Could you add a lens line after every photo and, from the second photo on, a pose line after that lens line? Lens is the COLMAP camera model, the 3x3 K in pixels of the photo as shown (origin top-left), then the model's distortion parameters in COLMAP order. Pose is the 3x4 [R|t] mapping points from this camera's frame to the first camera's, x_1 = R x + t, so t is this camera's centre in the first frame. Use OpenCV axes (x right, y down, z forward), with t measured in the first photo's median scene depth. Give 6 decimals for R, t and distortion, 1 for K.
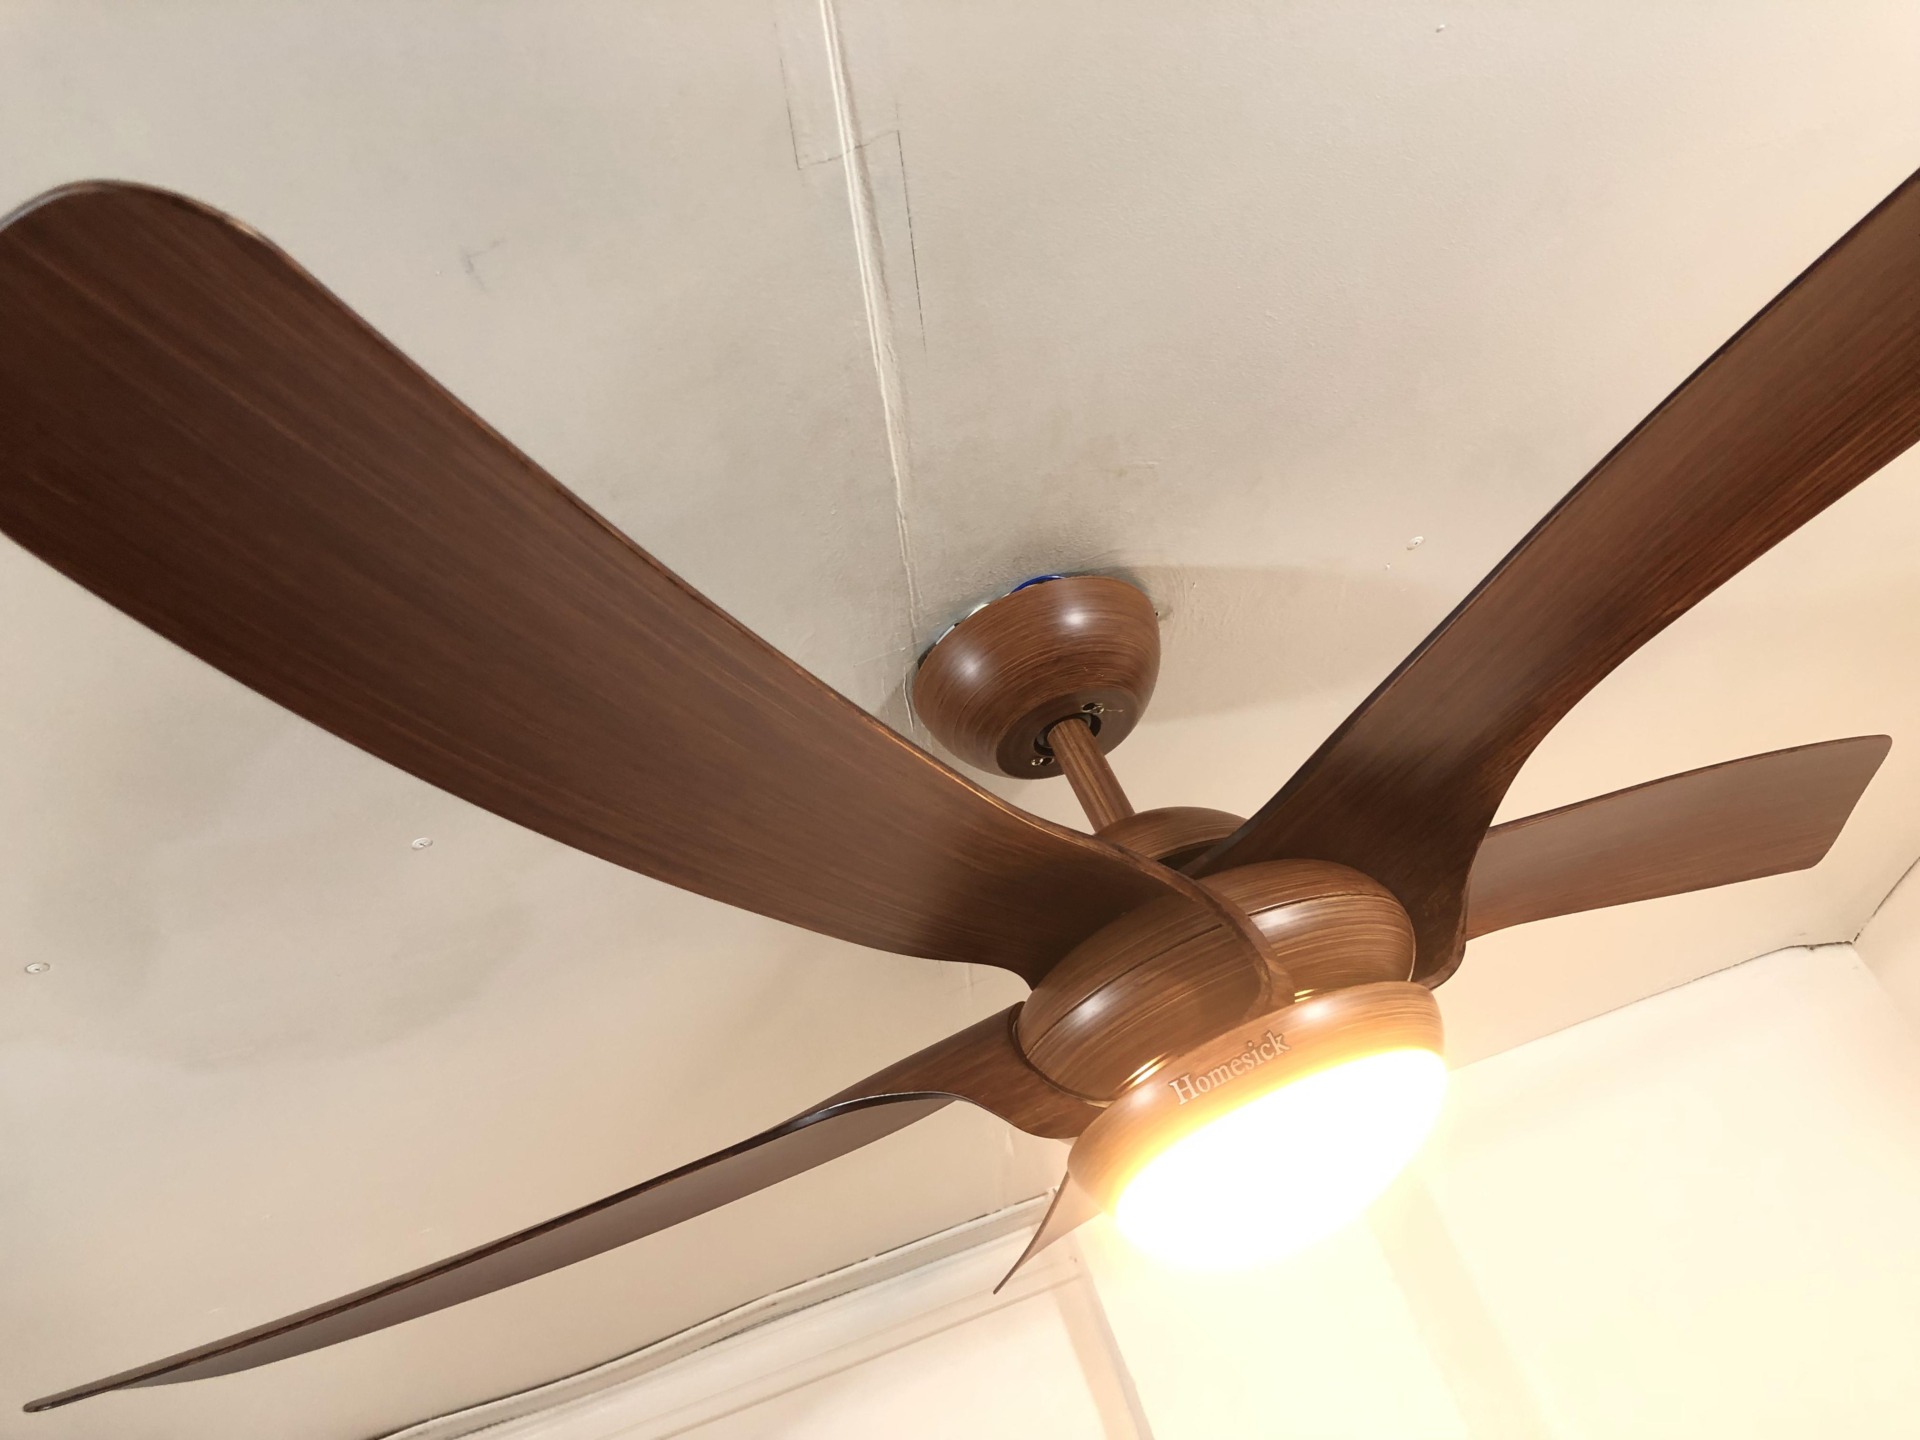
lens RADIAL K [[1572.5, 0, 972.5], [0, 1572.5, 708.9], [0, 0, 1]] dist [-0.002600, 0.004314]
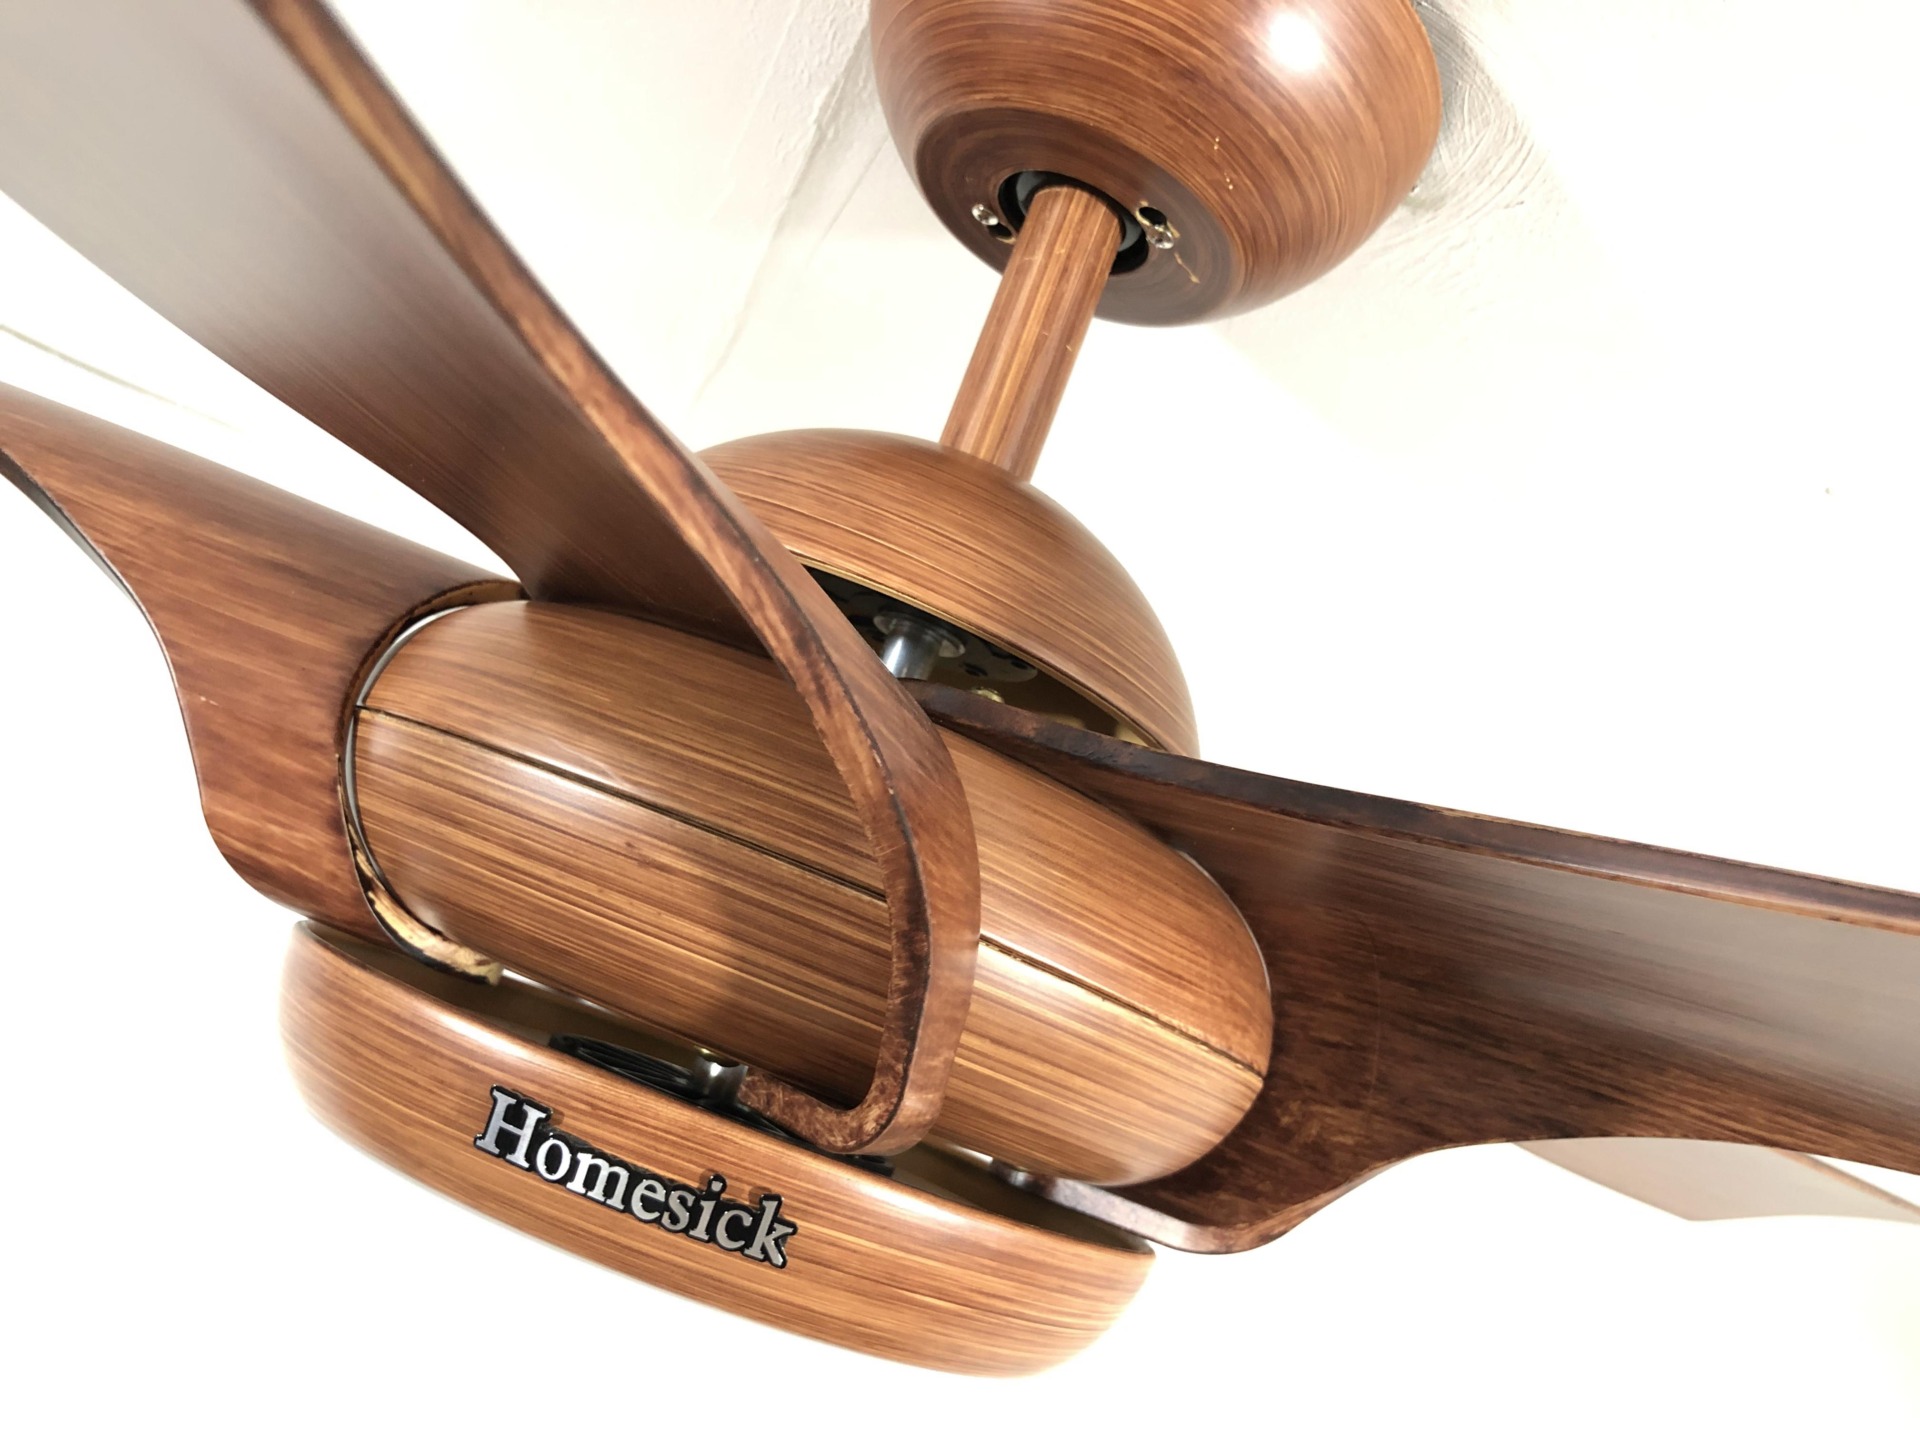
lens RADIAL K [[1572.5, 0, 972.5], [0, 1572.5, 708.9], [0, 0, 1]] dist [-0.002600, 0.004314]
pose [[0.678510, 0.707877, 0.196302, 0.059001], [-0.730248, 0.620952, 0.284880, -0.004848], [0.079766, -0.336643, 0.938248, 0.624959]]
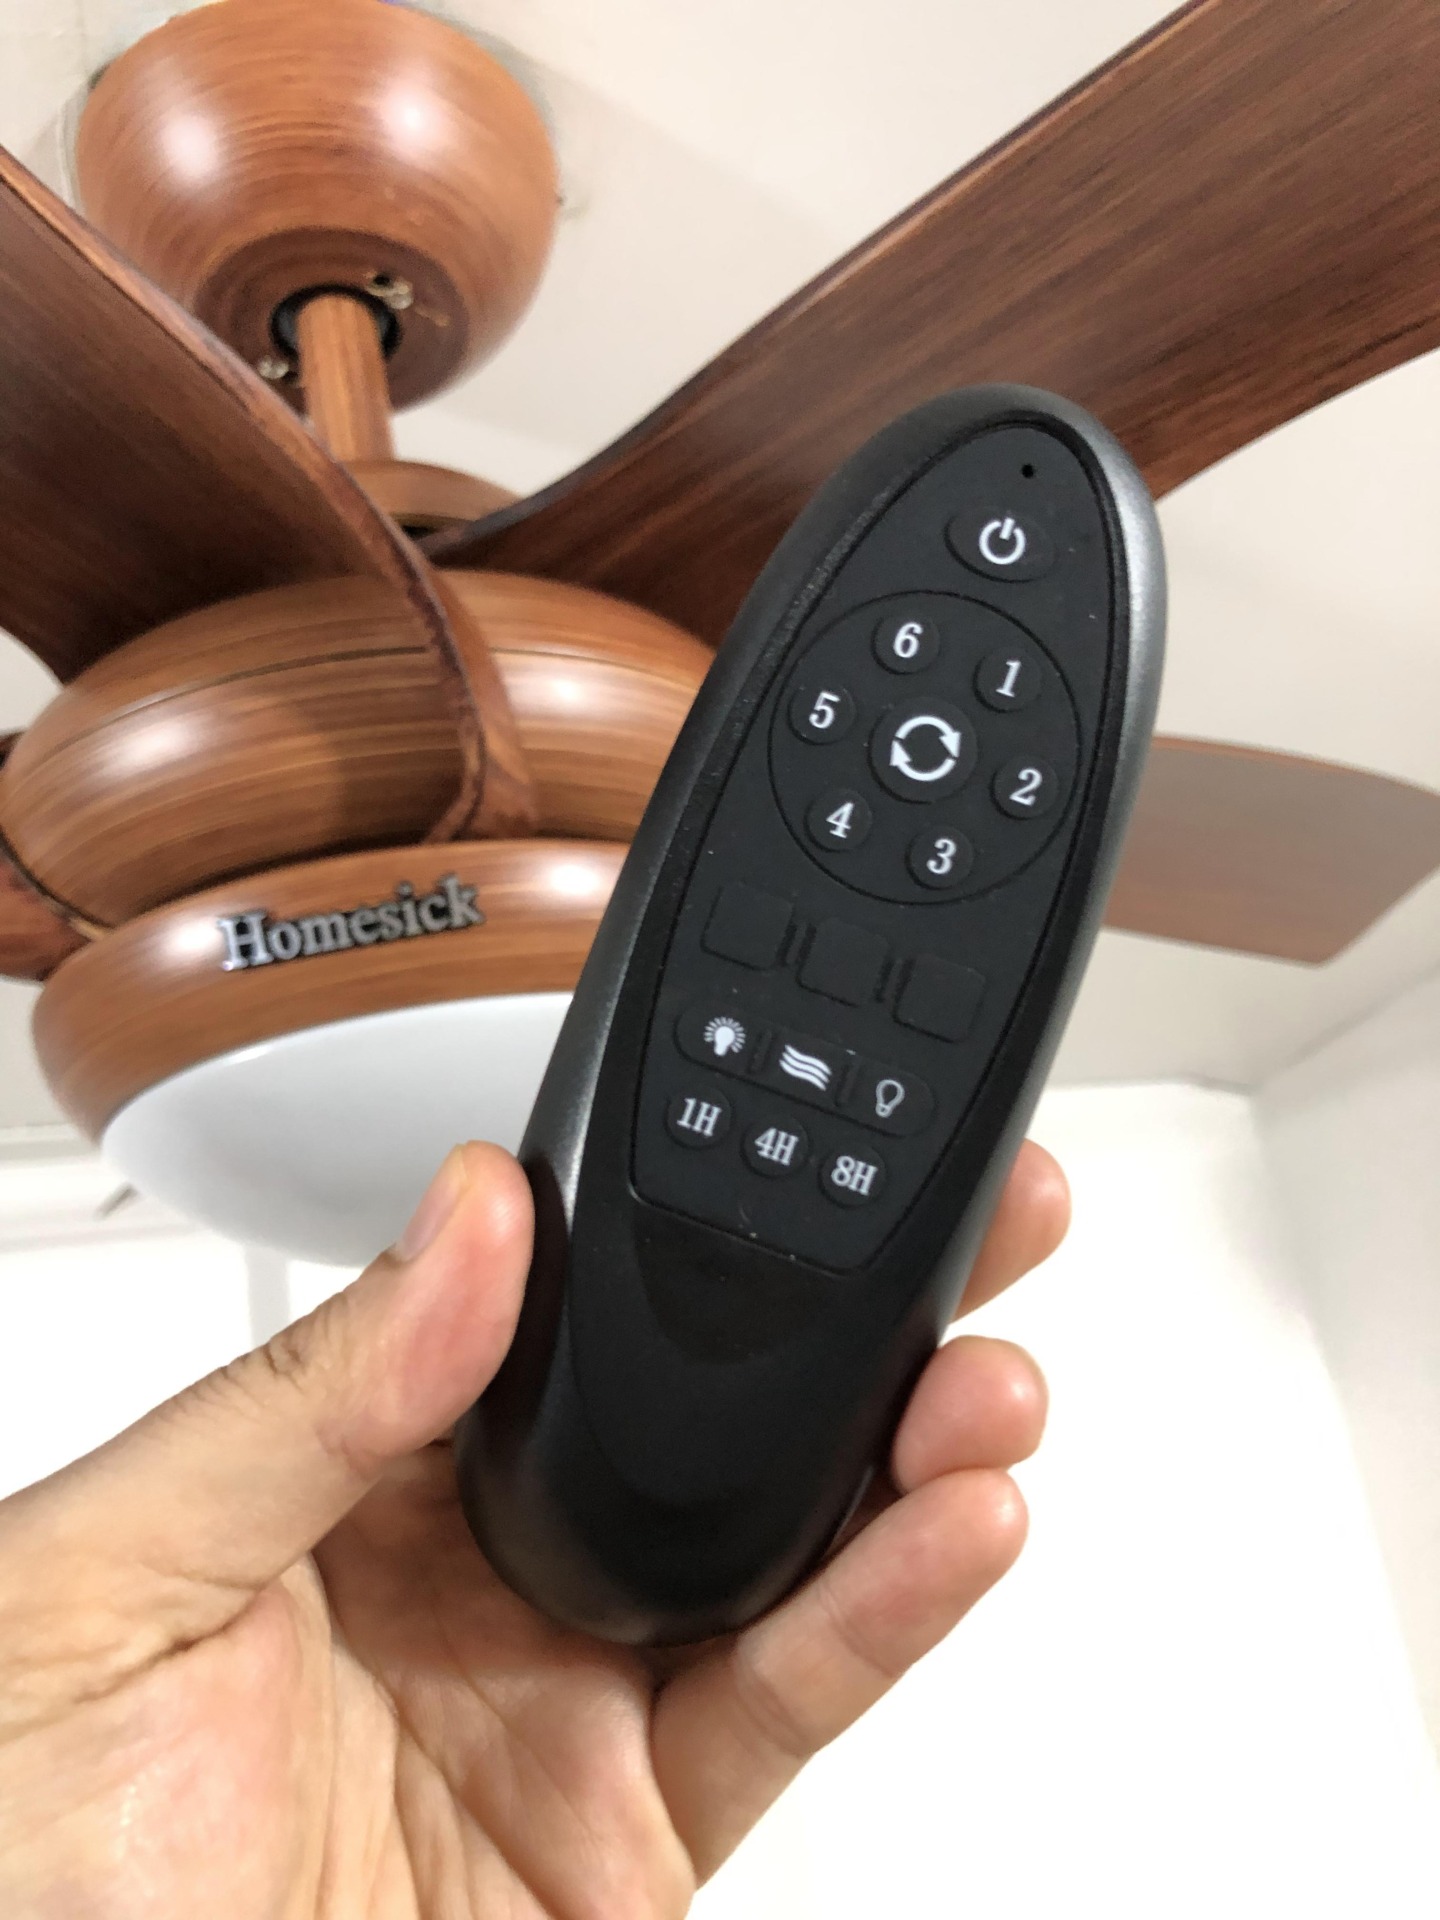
lens RADIAL K [[1590.9, 0, 740.6], [0, 1590.9, 959.0], [0, 0, 1]] dist [-0.007817, -0.005973]
pose [[0.935258, 0.279173, 0.217613, 0.154955], [-0.312210, 0.940297, 0.135522, 0.121288], [-0.166787, -0.194688, 0.966581, 0.454916]]
